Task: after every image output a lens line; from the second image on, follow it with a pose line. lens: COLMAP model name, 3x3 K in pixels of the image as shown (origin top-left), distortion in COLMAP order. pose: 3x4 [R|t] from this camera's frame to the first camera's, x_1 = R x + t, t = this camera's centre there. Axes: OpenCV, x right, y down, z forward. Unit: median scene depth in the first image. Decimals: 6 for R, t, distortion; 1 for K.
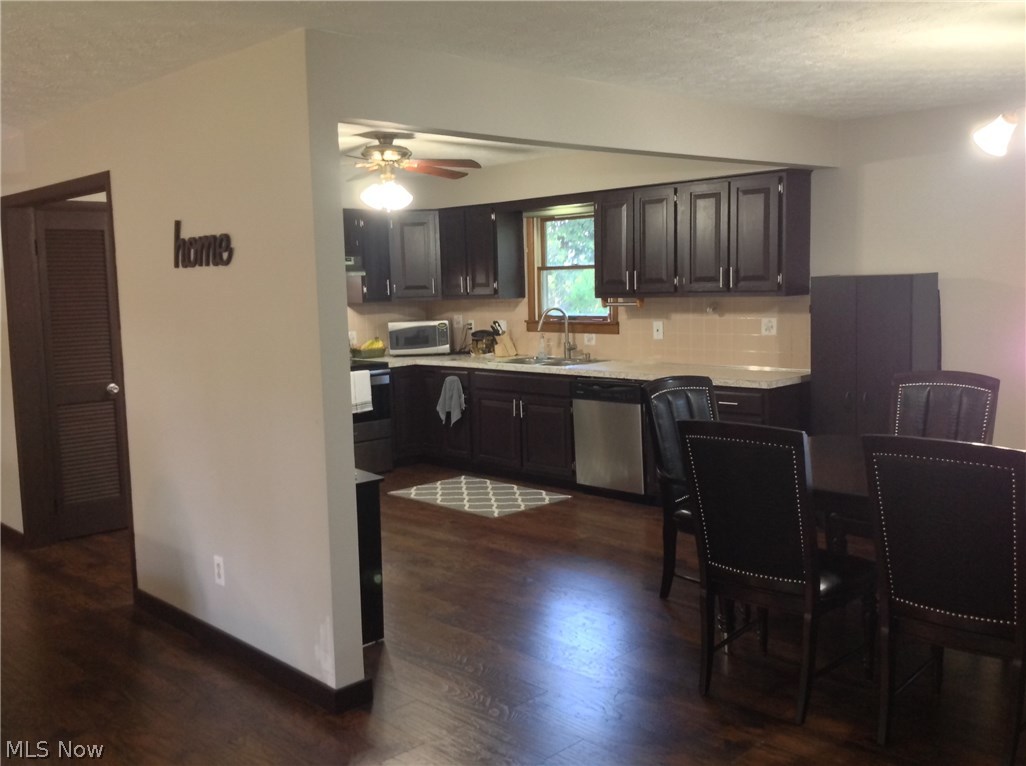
lens RADIAL K [[962.3, 0, 513.0], [0, 962.3, 383.0], [0, 0, 1]] dist [0.219442, -0.519594]
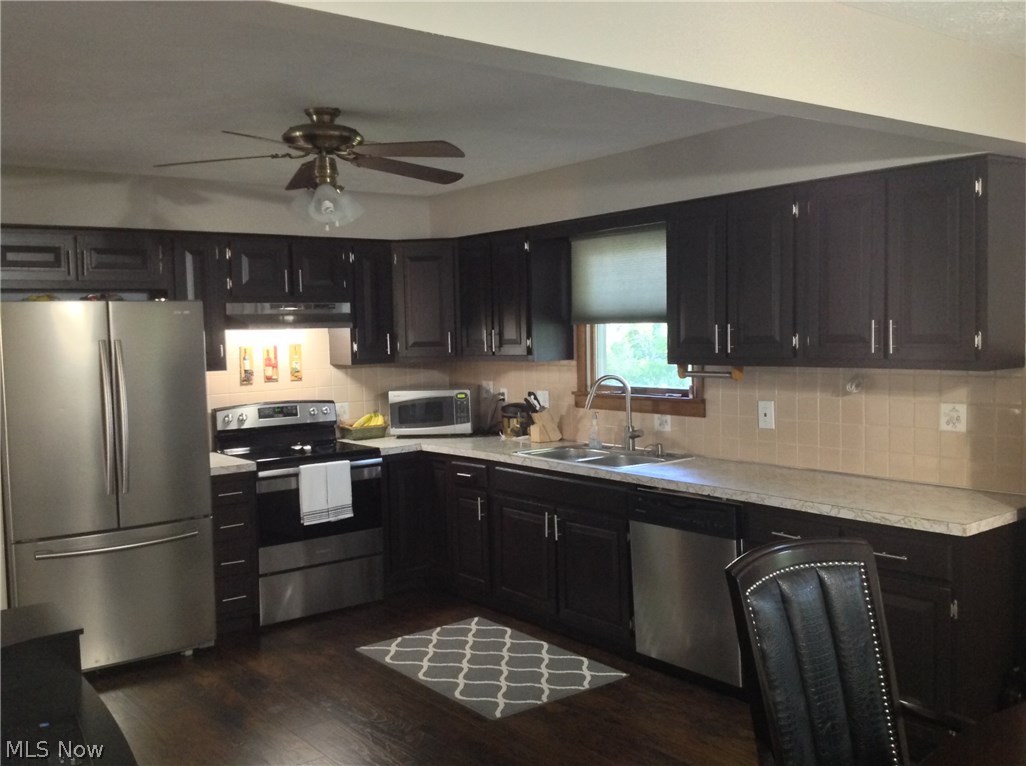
lens RADIAL K [[962.3, 0, 513.0], [0, 962.3, 383.0], [0, 0, 1]] dist [0.219442, -0.519594]
pose [[0.993750, 0.011257, -0.111058, 0.051471], [-0.016604, 0.998741, -0.047341, -0.040095], [0.110385, 0.048889, 0.992686, 0.316351]]
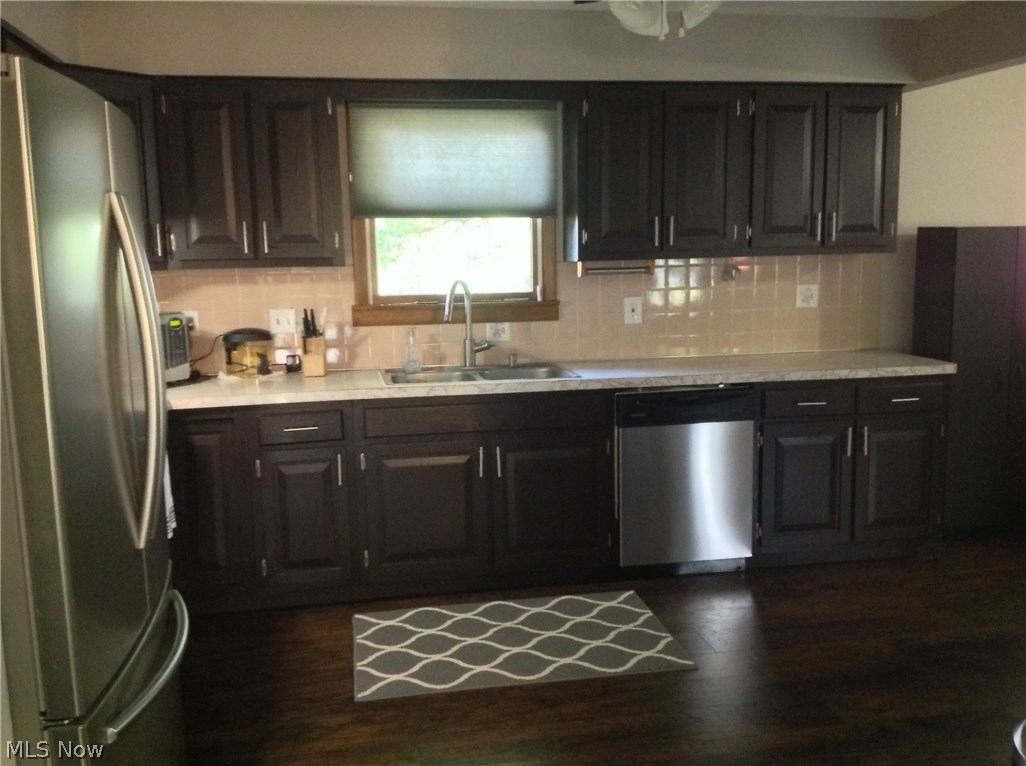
lens RADIAL K [[962.3, 0, 513.0], [0, 962.3, 383.0], [0, 0, 1]] dist [0.219442, -0.519594]
pose [[0.560919, -0.096764, 0.822196, -0.430195], [0.093318, 0.994206, 0.053345, -0.045866], [-0.822594, 0.046803, 0.566699, 0.663164]]
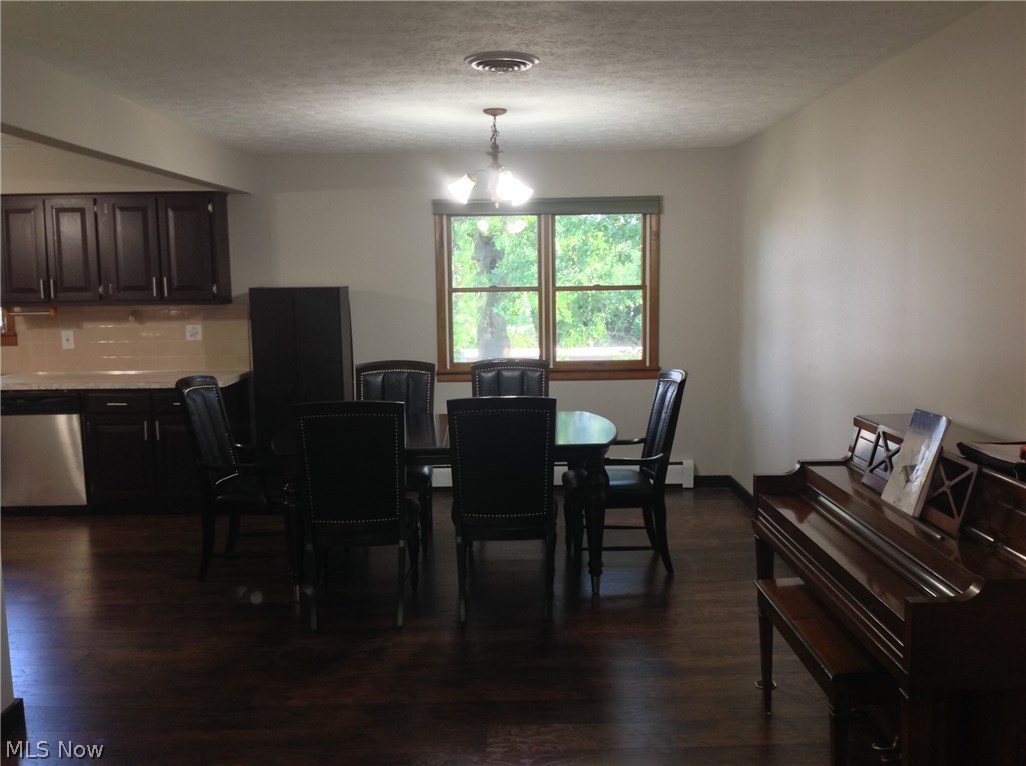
lens RADIAL K [[962.3, 0, 513.0], [0, 962.3, 383.0], [0, 0, 1]] dist [0.219442, -0.519594]
pose [[0.710891, -0.062299, 0.700538, -0.220778], [0.072229, 0.997269, 0.015391, 0.006078], [-0.699584, 0.039658, 0.713449, -0.023534]]
